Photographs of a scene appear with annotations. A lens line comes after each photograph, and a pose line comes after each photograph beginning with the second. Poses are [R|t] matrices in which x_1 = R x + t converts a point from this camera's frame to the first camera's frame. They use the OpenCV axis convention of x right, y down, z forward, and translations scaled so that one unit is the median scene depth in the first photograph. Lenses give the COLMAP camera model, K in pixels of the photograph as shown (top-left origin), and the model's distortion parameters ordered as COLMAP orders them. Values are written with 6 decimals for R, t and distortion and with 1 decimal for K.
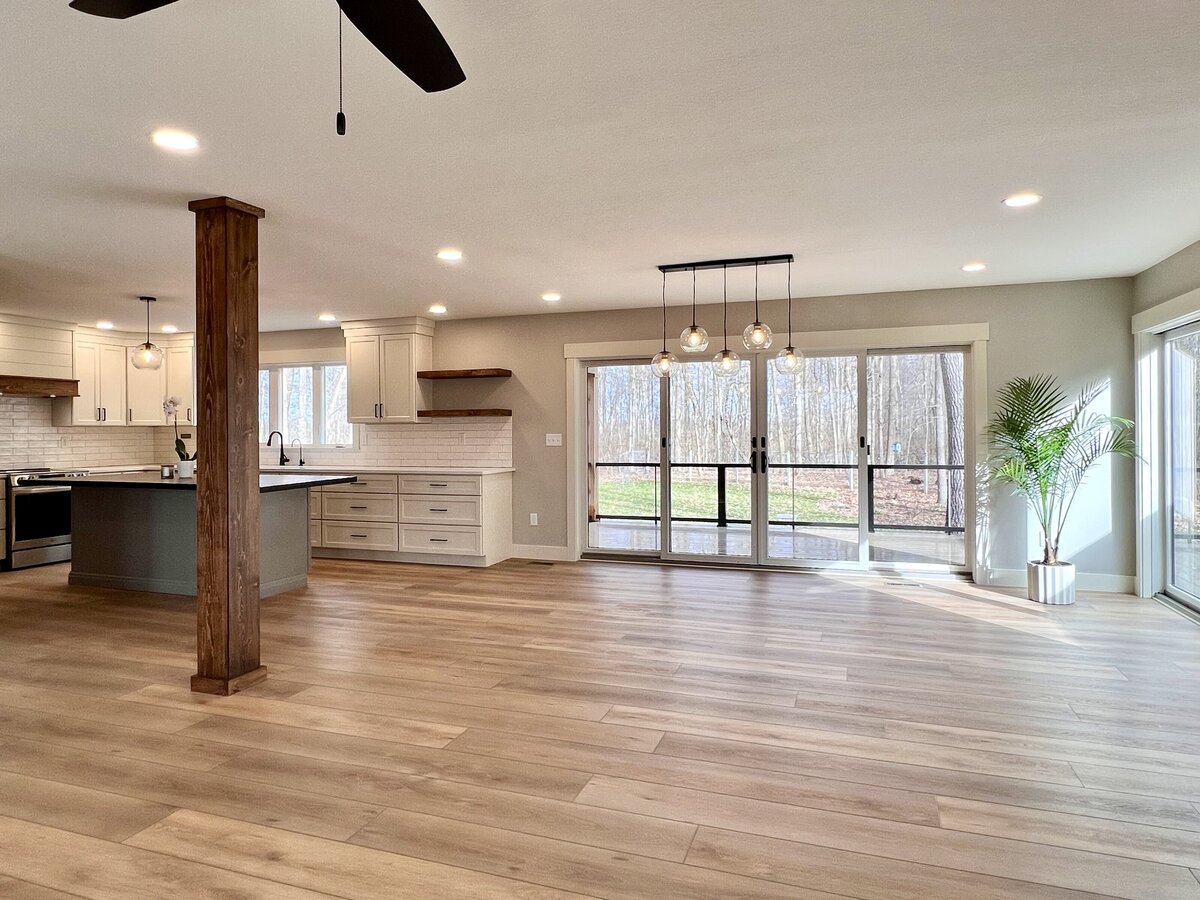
lens RADIAL K [[737.5, 0, 600.0], [0, 737.5, 429.9], [0, 0, 1]] dist [-0.000549, 0.000617]
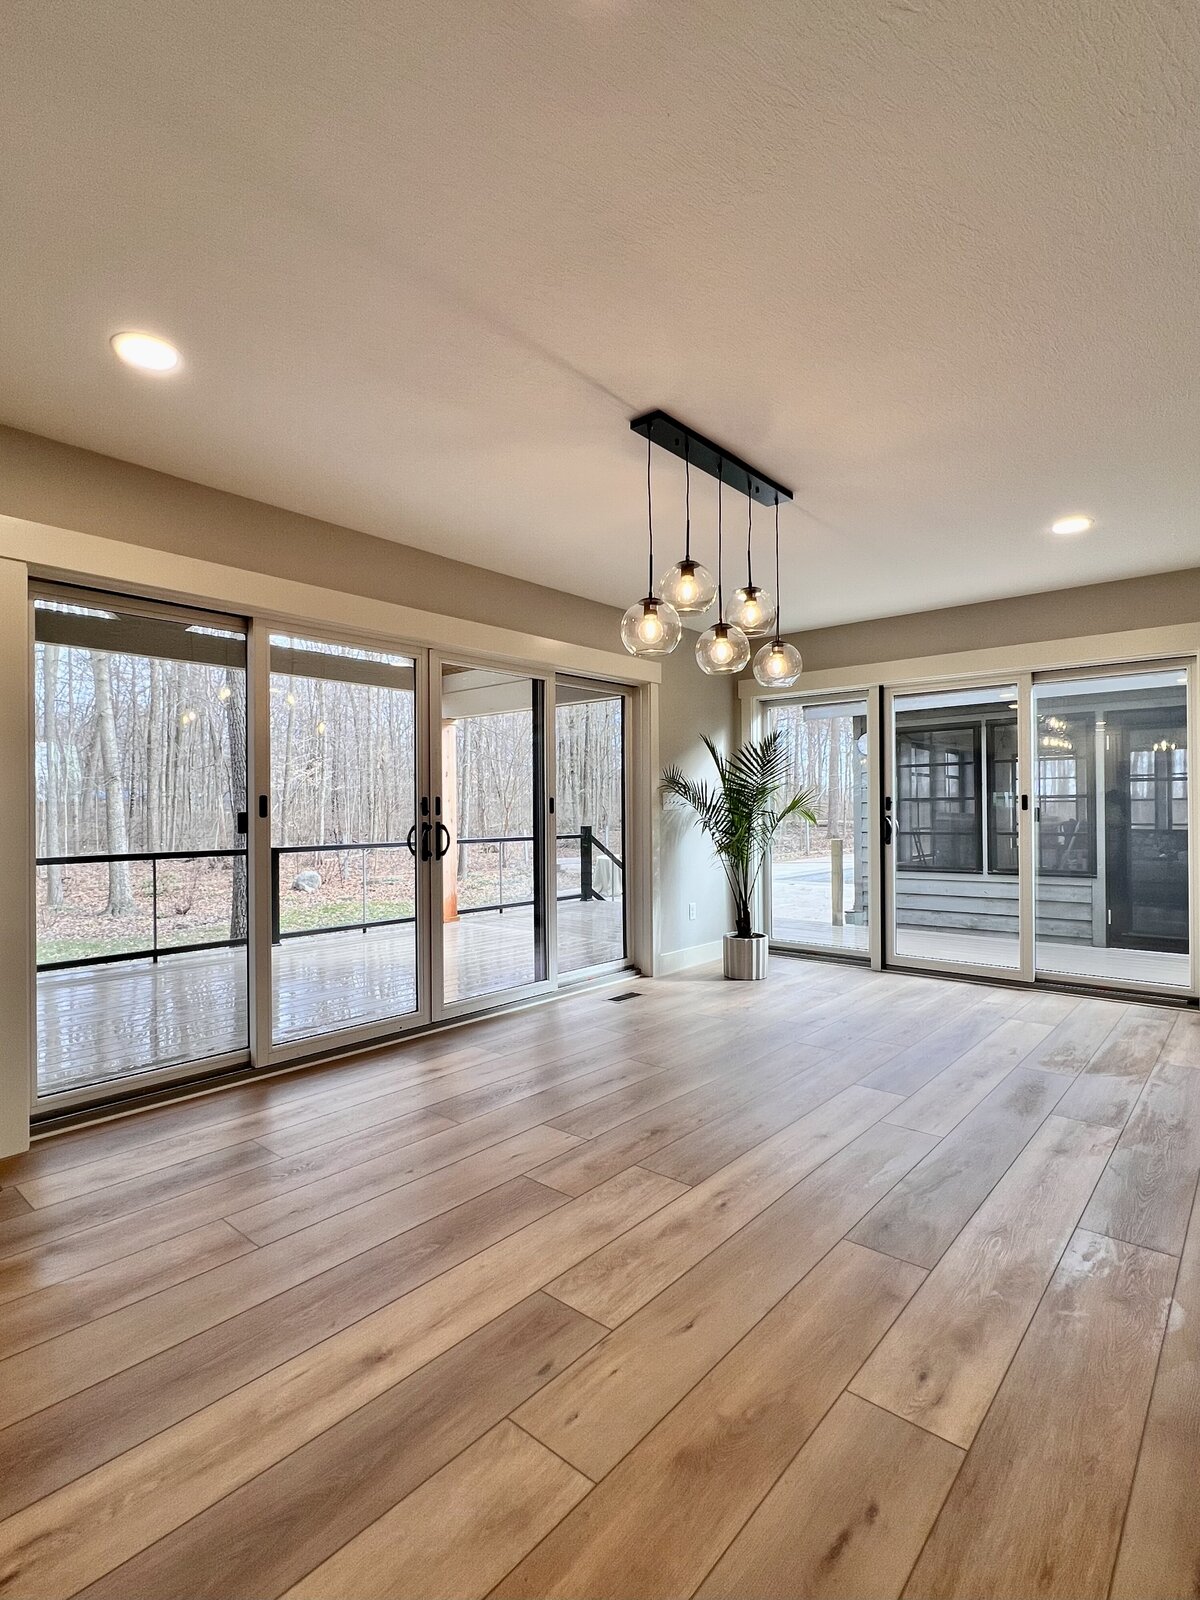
lens RADIAL K [[788.1, 0, 583.4], [0, 788.1, 802.7], [0, 0, 1]] dist [0.002812, 0.000320]
pose [[0.369874, 0.010150, 0.929027, -0.338903], [0.003143, 0.999921, -0.012176, 0.024575], [-0.929077, 0.007423, 0.369812, 0.743423]]
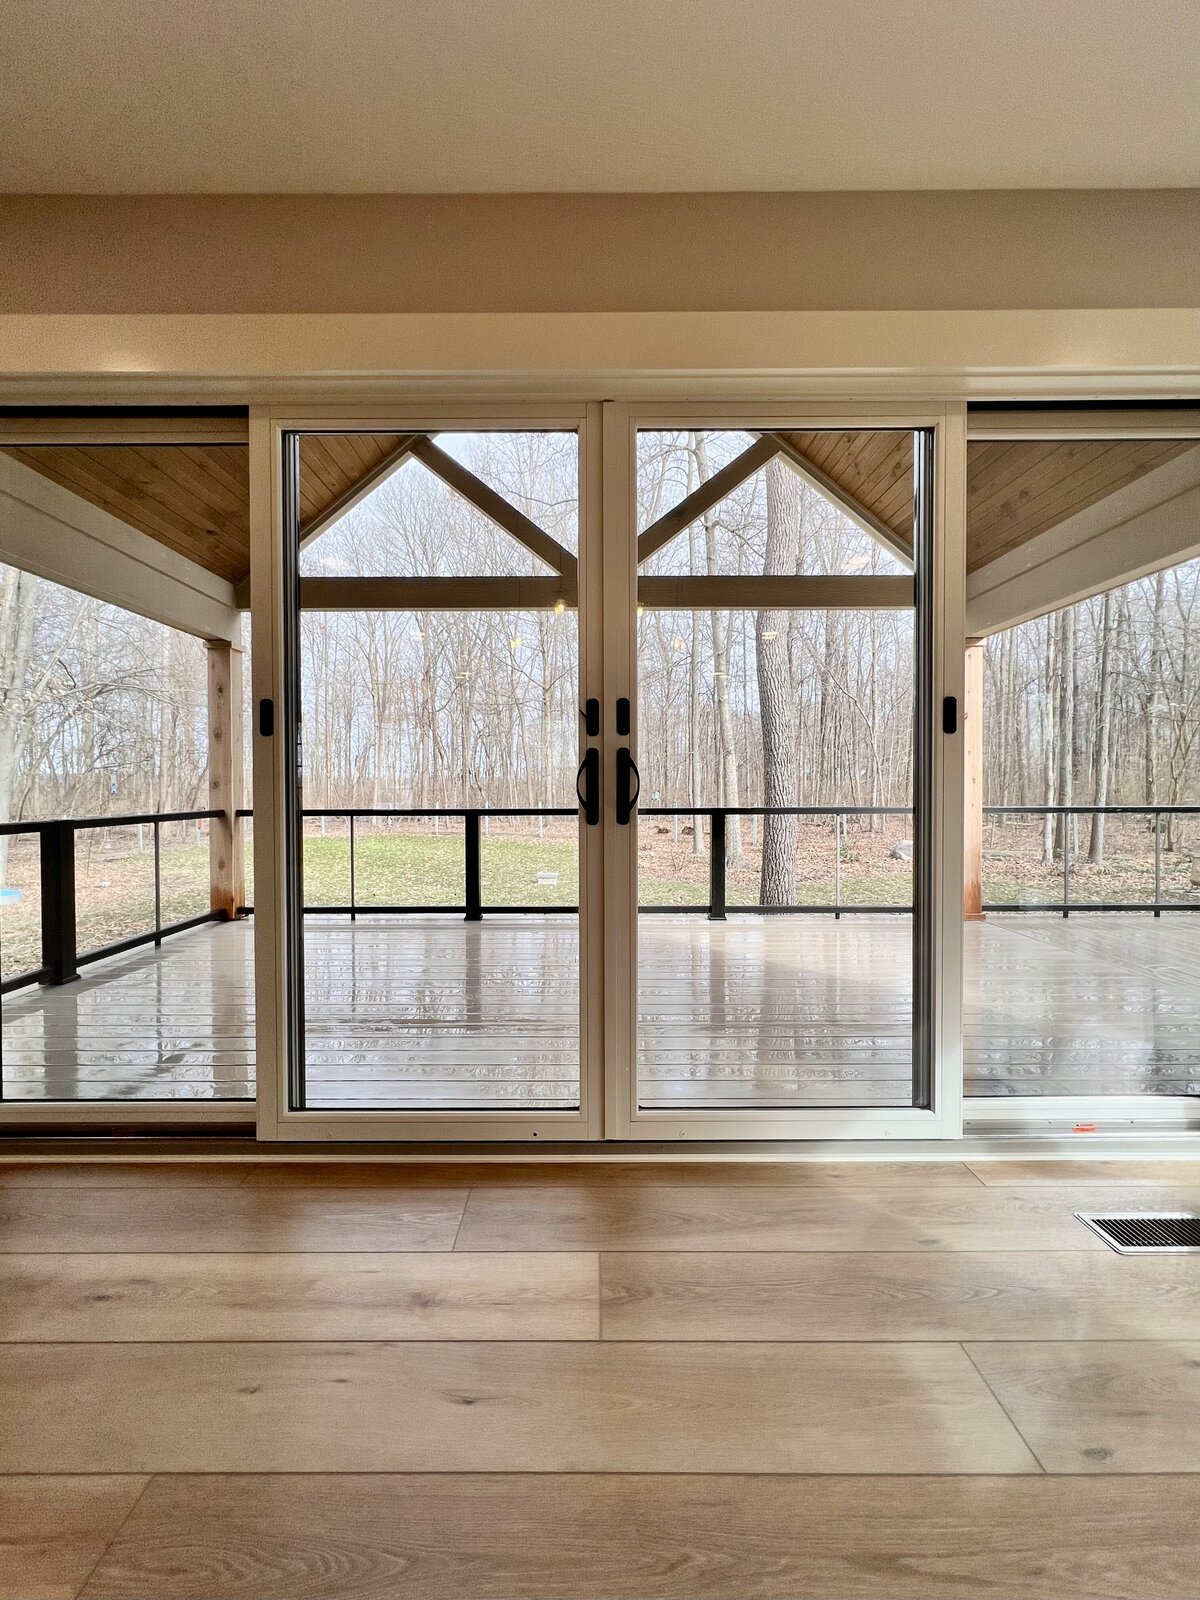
lens RADIAL K [[666.3, 0, 590.3], [0, 666.3, 793.9], [0, 0, 1]] dist [-0.002812, -0.000278]
pose [[0.942066, -0.000512, 0.335428, 0.135994], [-0.003157, 0.999941, 0.010394, 0.049257], [-0.335413, -0.010851, 0.942009, 0.843631]]
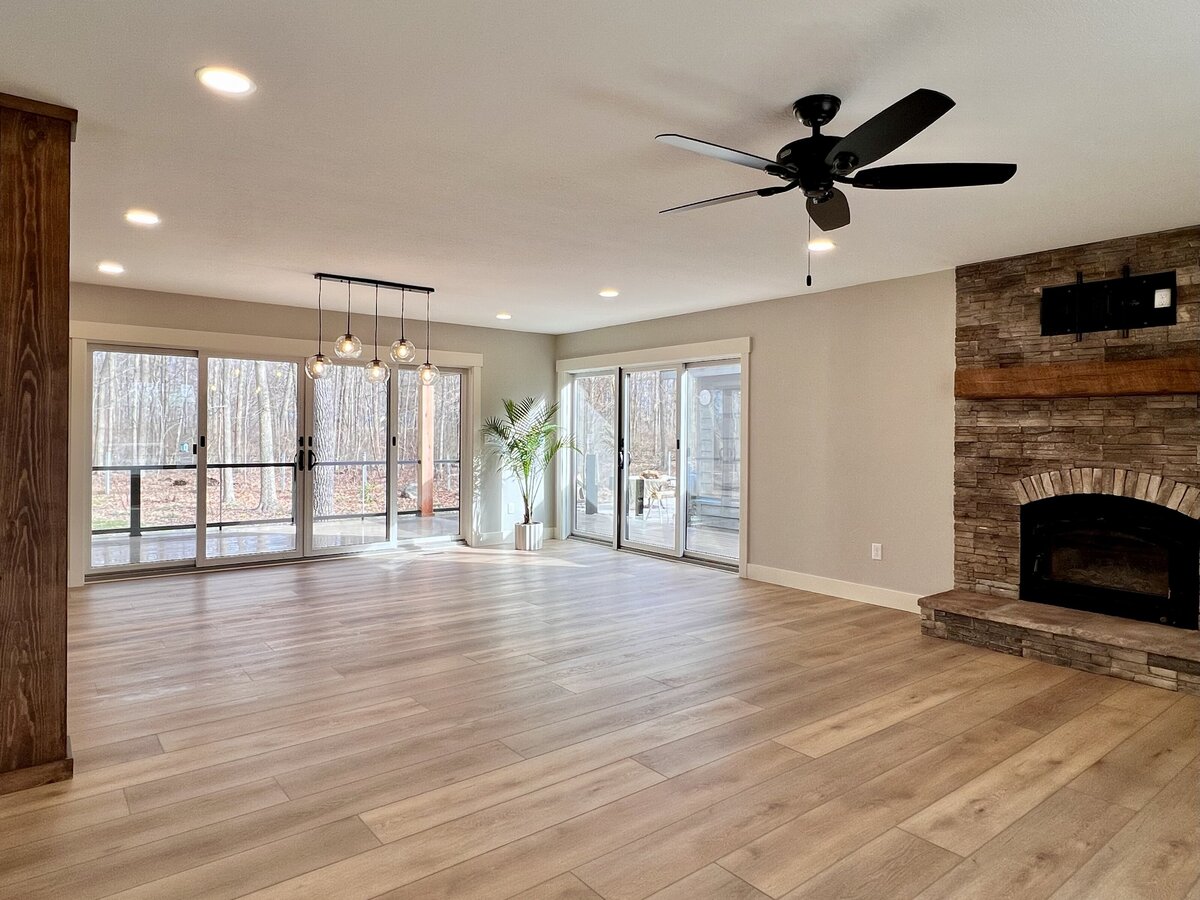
lens RADIAL K [[737.5, 0, 600.0], [0, 737.5, 429.9], [0, 0, 1]] dist [-0.000549, 0.000617]
pose [[0.527168, 0.014178, 0.849643, -0.515241], [-0.013370, 0.999875, -0.008389, 0.003974], [-0.849656, -0.006937, 0.527292, 0.091364]]
